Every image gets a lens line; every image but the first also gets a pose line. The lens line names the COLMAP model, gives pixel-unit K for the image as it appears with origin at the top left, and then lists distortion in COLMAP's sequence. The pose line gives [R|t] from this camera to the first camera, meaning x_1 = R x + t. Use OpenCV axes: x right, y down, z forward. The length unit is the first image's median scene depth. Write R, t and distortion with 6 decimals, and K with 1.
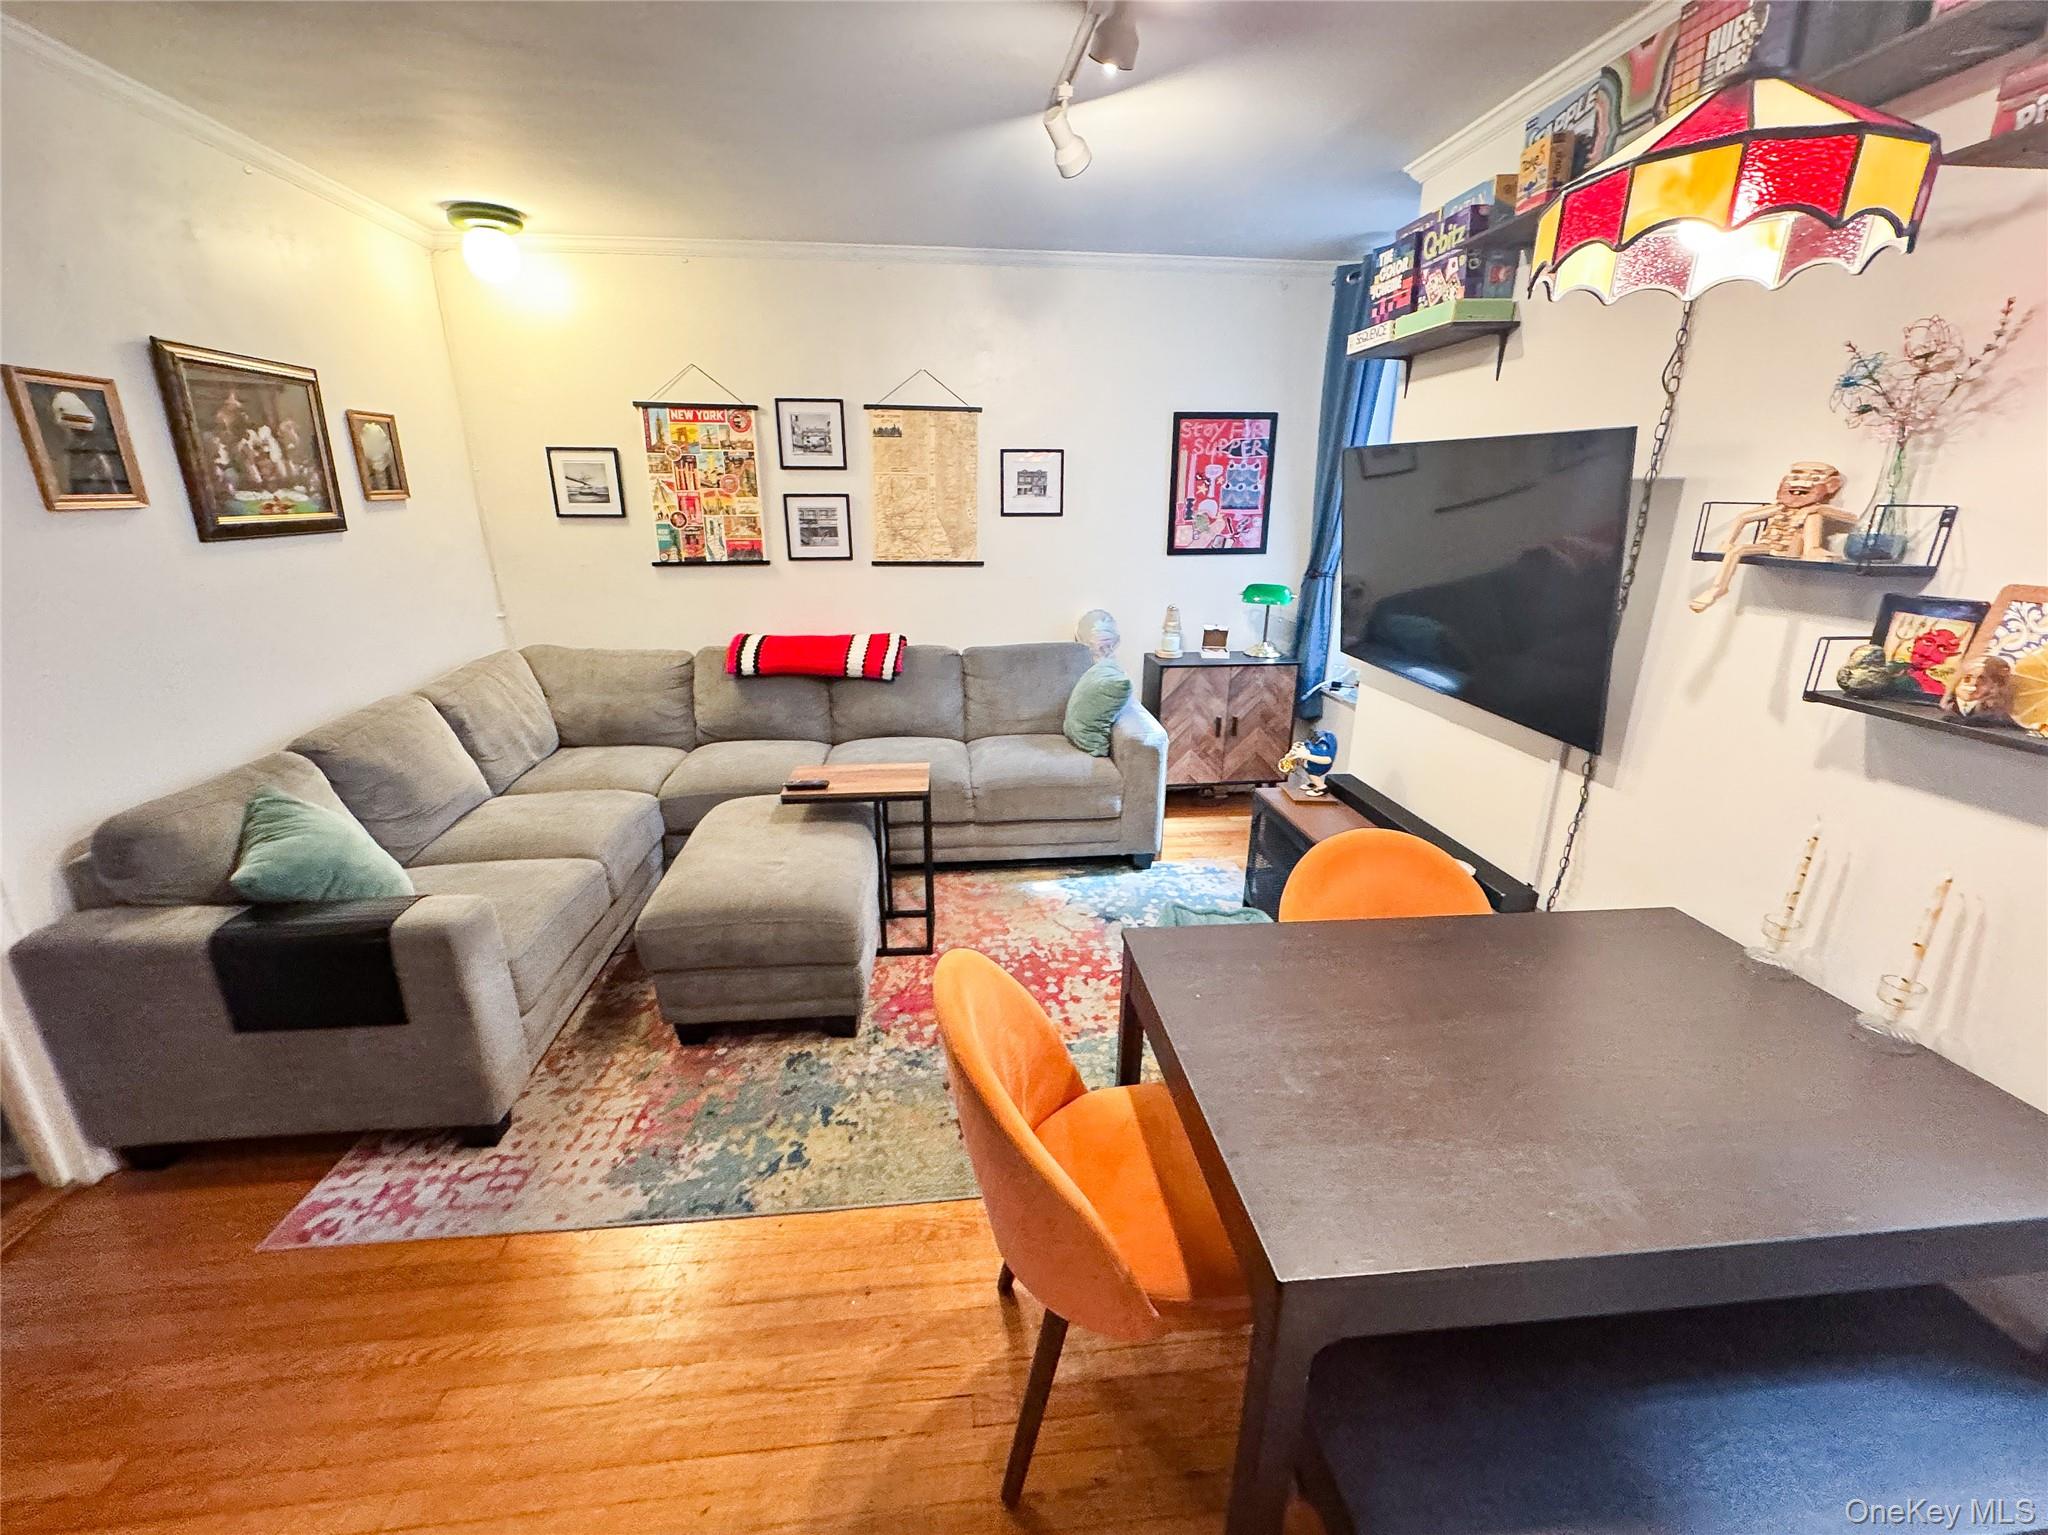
lens RADIAL K [[849.2, 0, 1024.0], [0, 849.2, 767.5], [0, 0, 1]] dist [-0.001569, 0.000054]
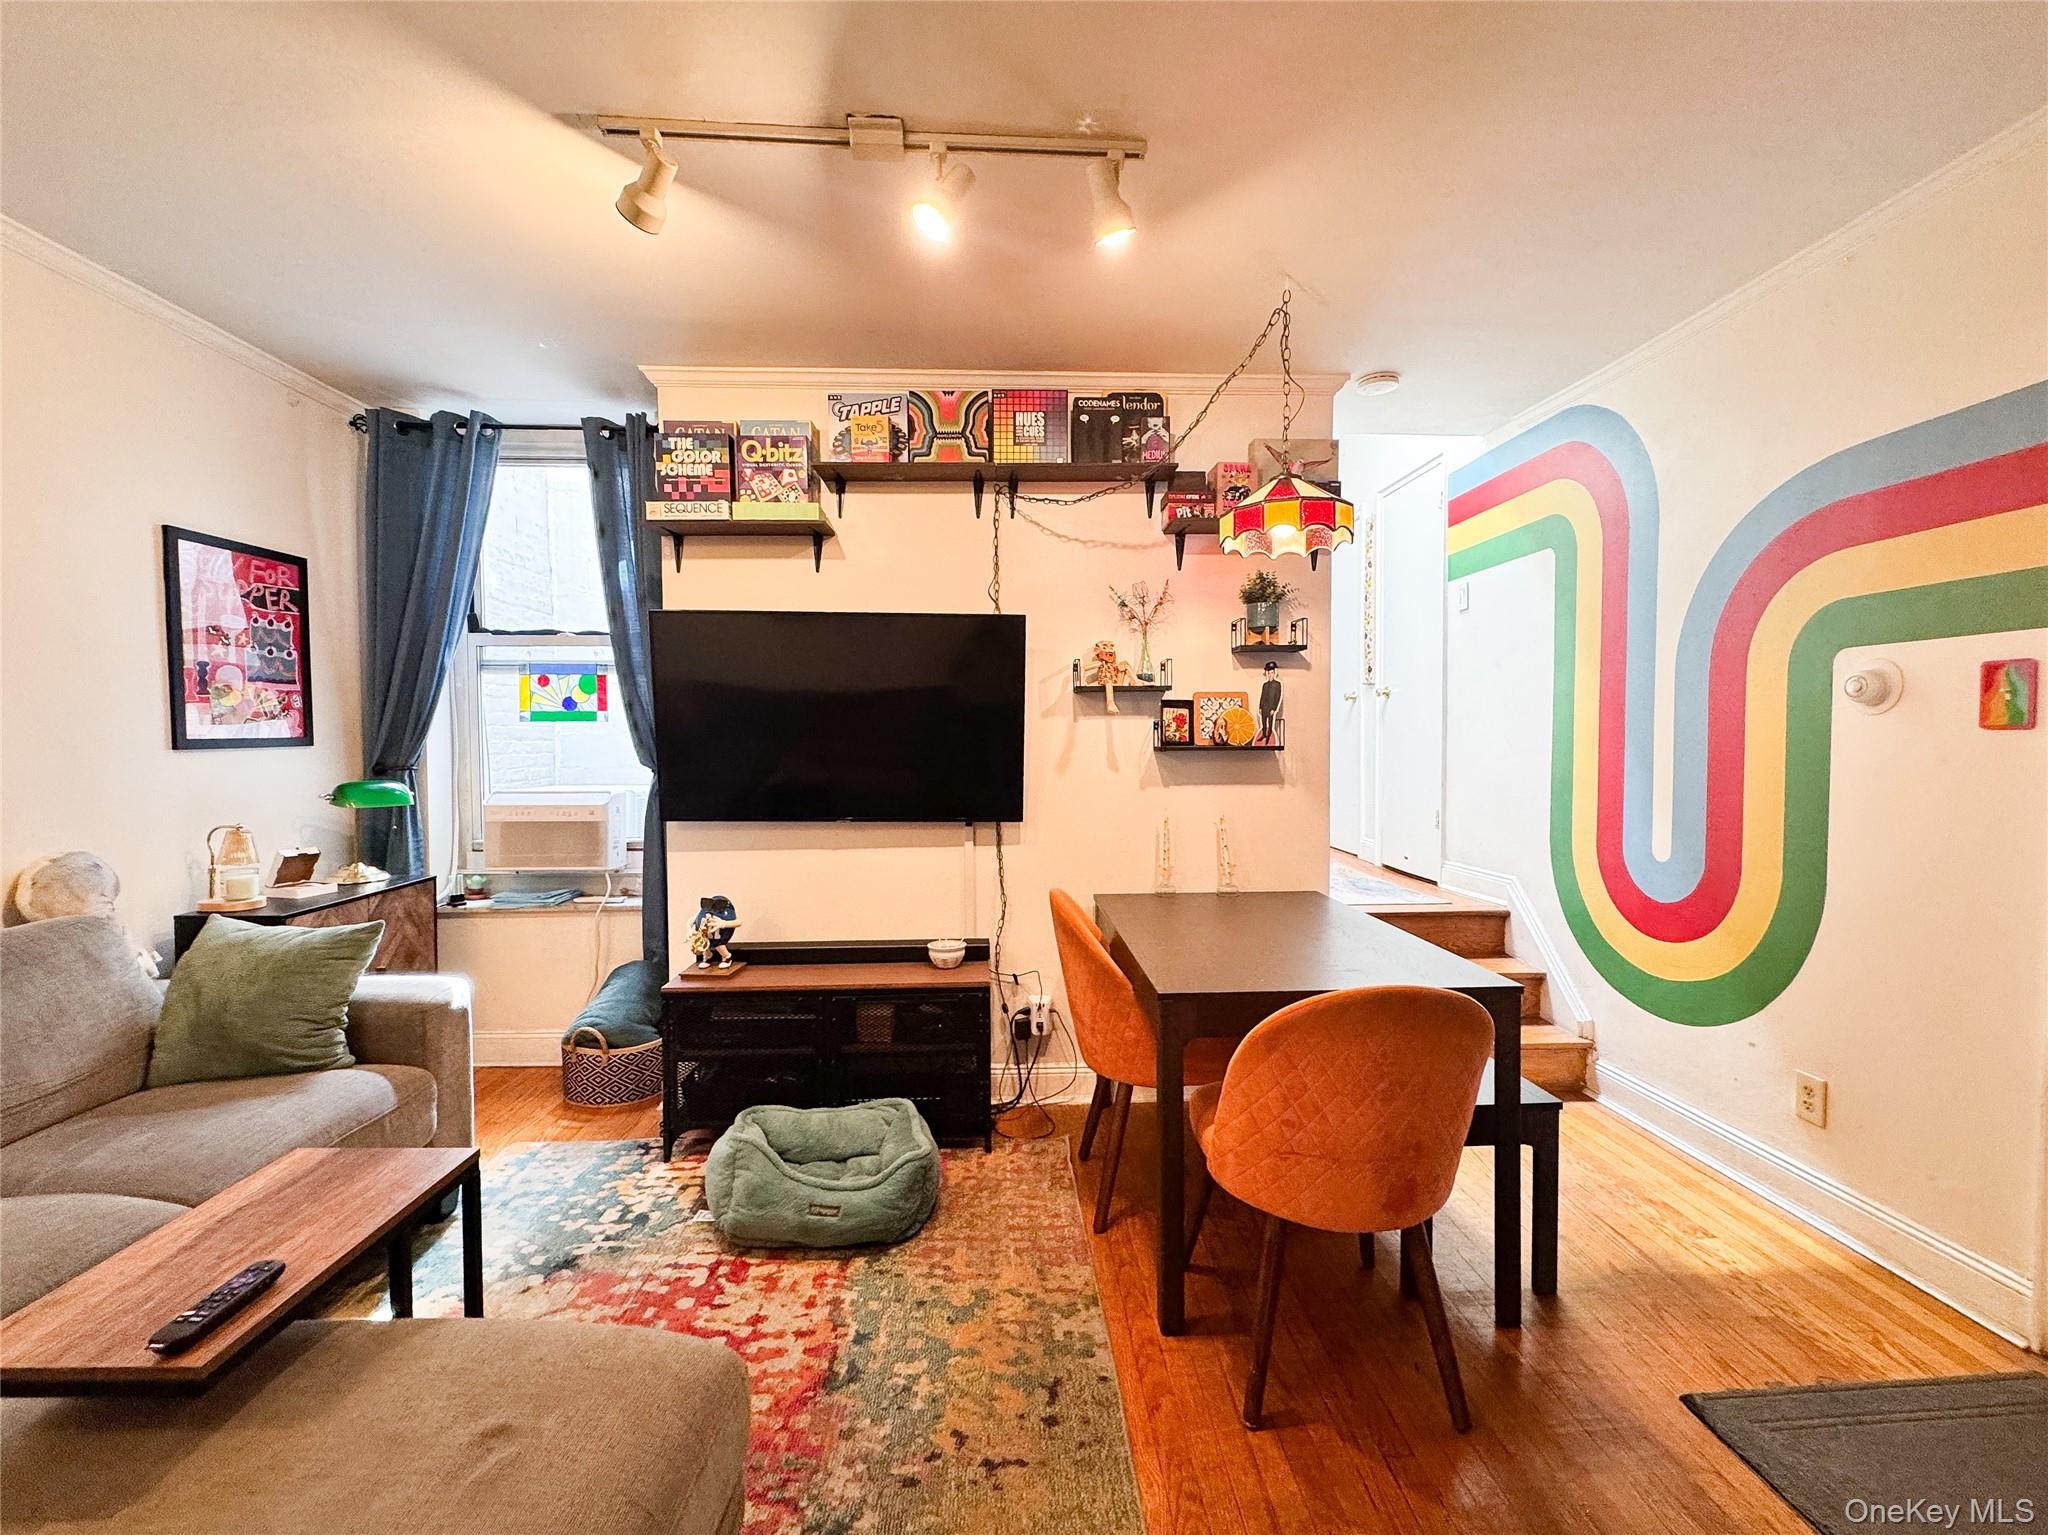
lens RADIAL K [[849.2, 0, 1024.0], [0, 849.2, 767.5], [0, 0, 1]] dist [-0.001569, 0.000054]
pose [[0.076193, -0.046595, 0.996004, -0.426986], [0.314063, 0.949183, 0.020379, -0.071032], [-0.946340, 0.311255, 0.086955, 0.434908]]
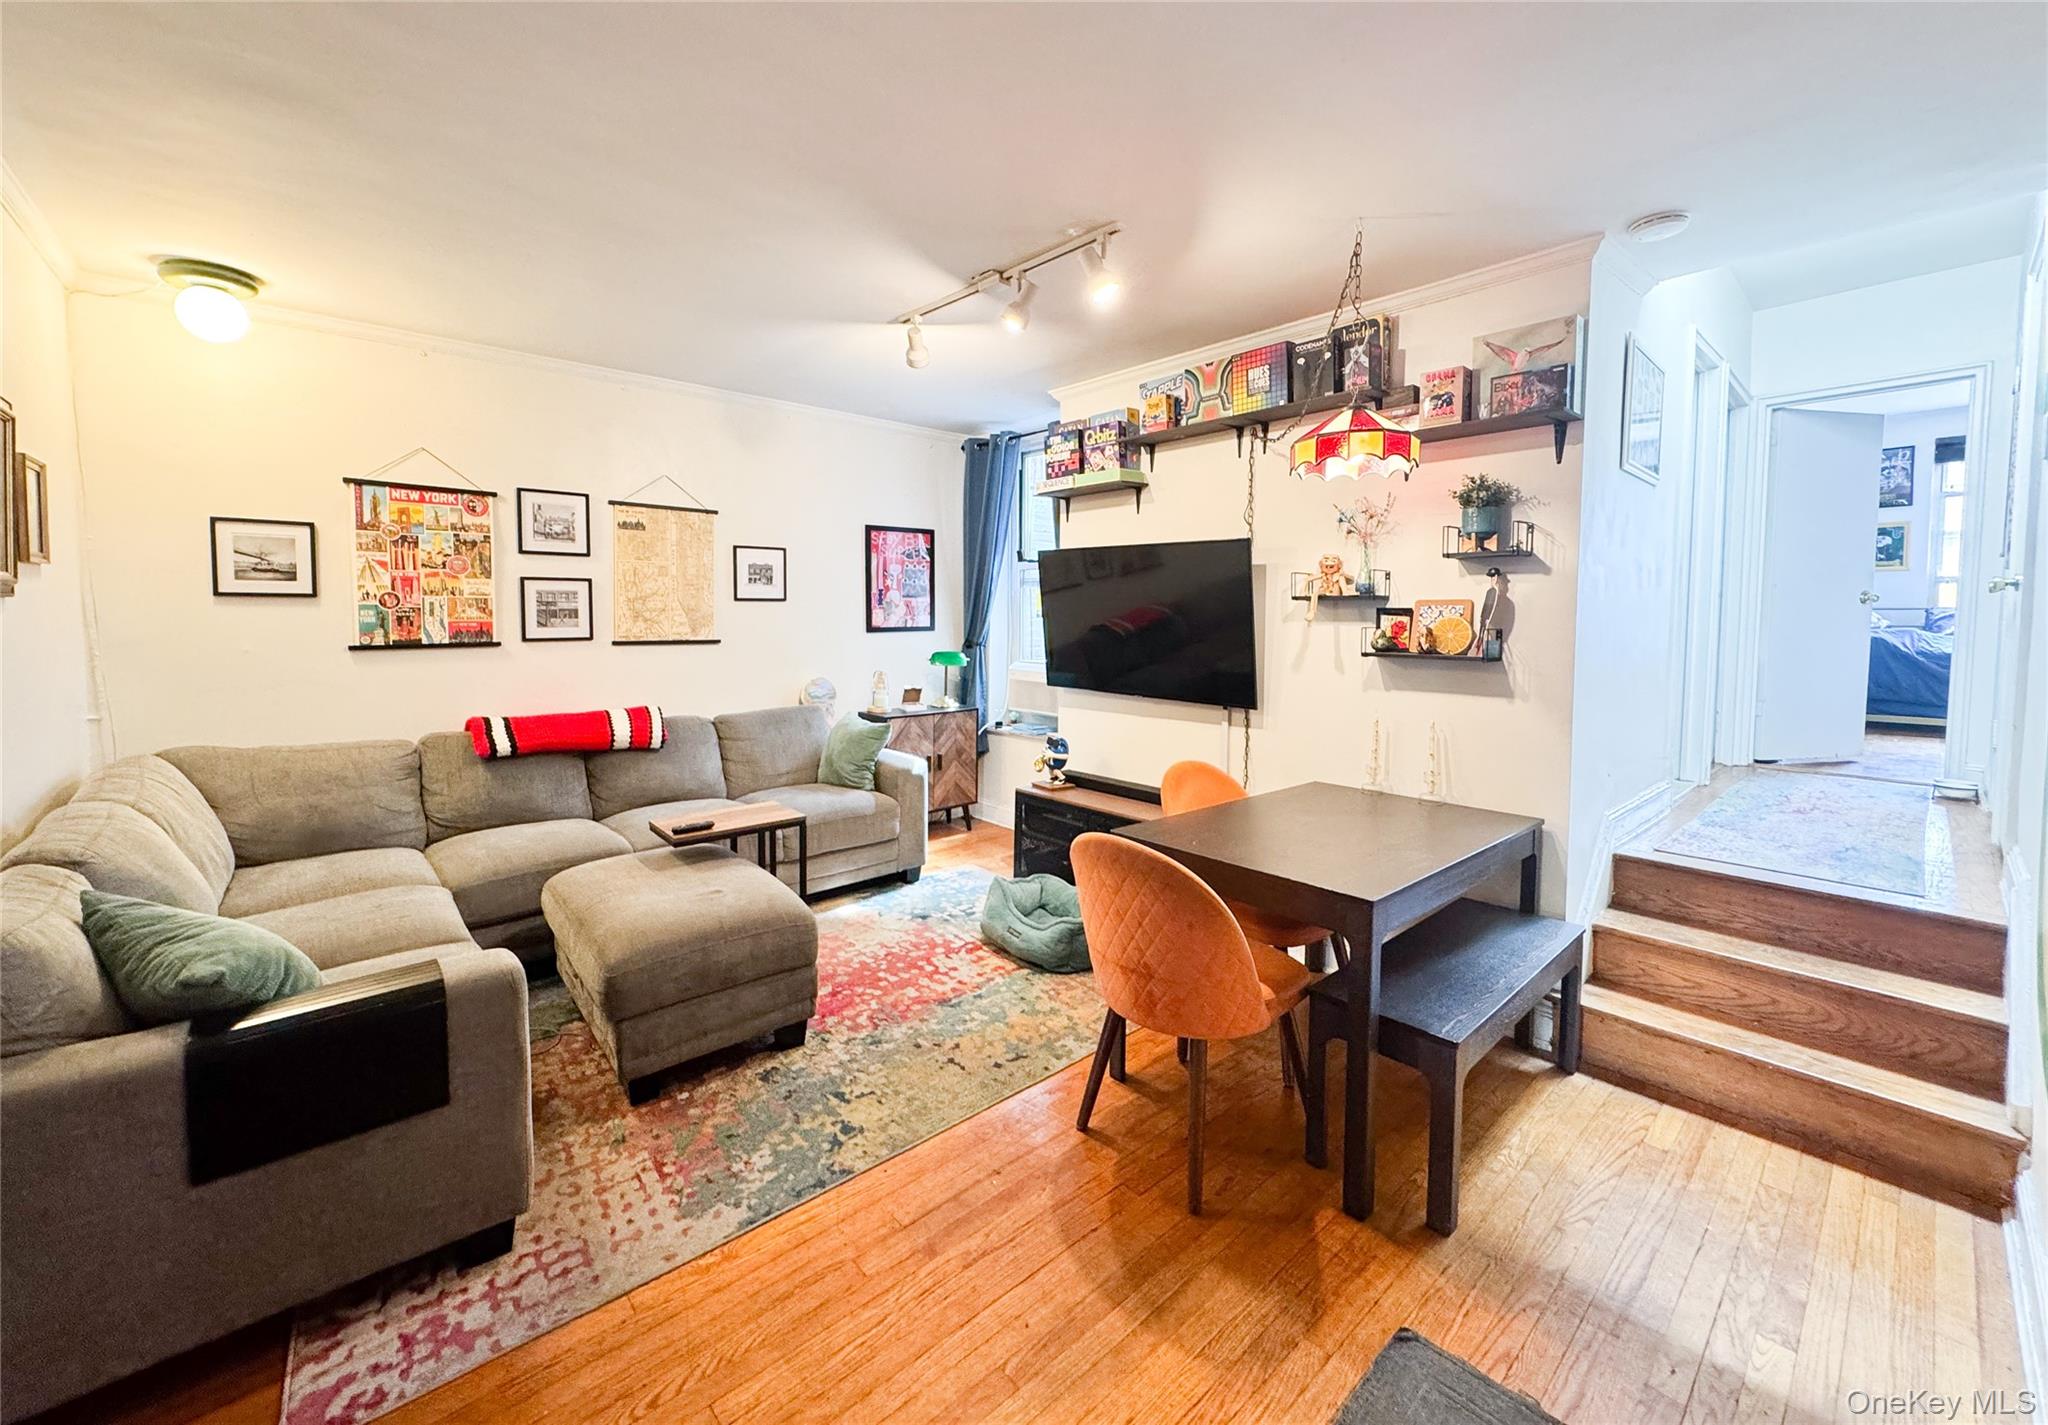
lens RADIAL K [[811.6, 0, 1024.5], [0, 811.6, 658.0], [0, 0, 1]] dist [0.000225, -0.000152]
pose [[0.815164, -0.033518, 0.578260, -0.370843], [0.179007, 0.964033, -0.196463, 0.066966], [-0.550876, 0.263662, 0.791845, -0.061757]]
